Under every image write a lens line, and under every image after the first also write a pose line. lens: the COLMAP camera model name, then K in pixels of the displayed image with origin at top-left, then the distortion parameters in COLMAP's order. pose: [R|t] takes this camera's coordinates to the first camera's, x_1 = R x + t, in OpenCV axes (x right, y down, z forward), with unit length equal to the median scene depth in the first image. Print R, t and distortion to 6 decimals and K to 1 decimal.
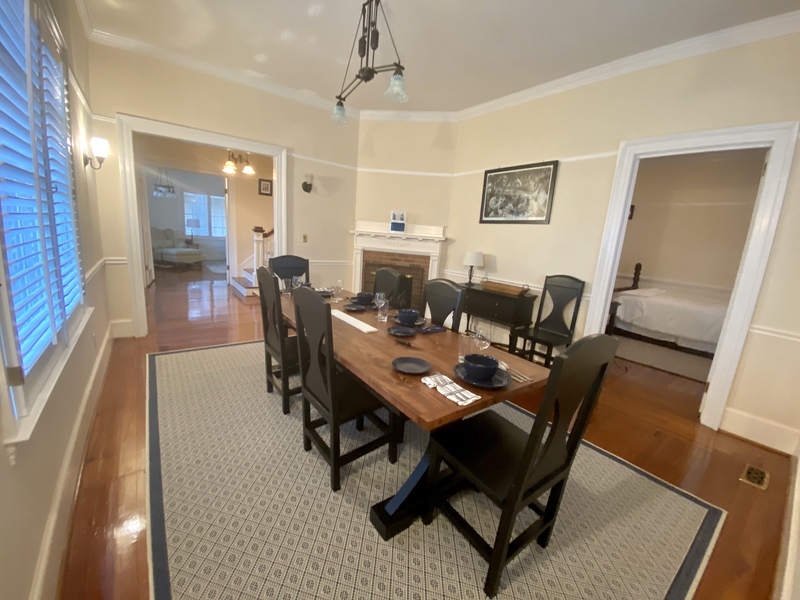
lens RADIAL K [[330.5, 0, 392.0], [0, 330.5, 301.5], [0, 0, 1]] dist [0.023463, -0.023751]
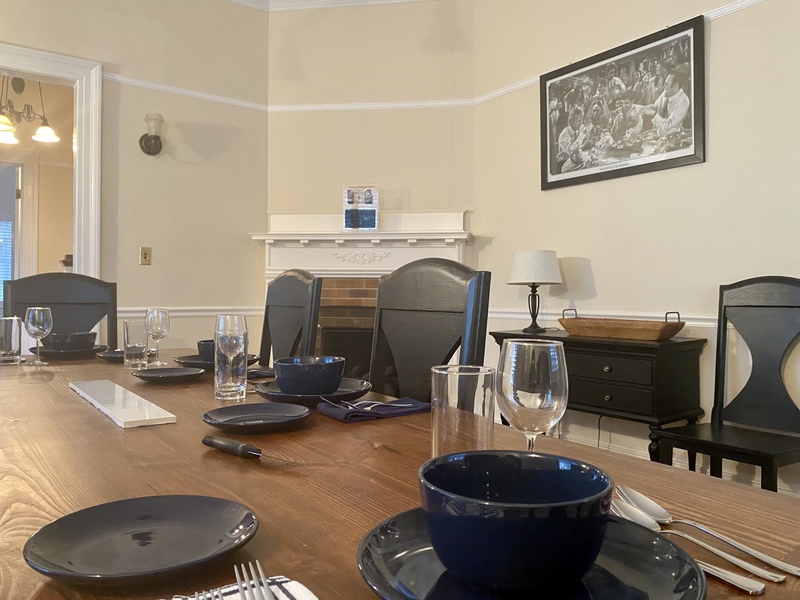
lens RADIAL K [[628.2, 0, 394.8], [0, 628.2, 294.4], [0, 0, 1]] dist [0.003426, -0.010188]
pose [[0.997523, -0.069067, -0.013337, 0.077551], [0.064973, 0.977313, -0.201589, 0.051884], [0.026958, 0.200223, 0.979379, 0.229405]]
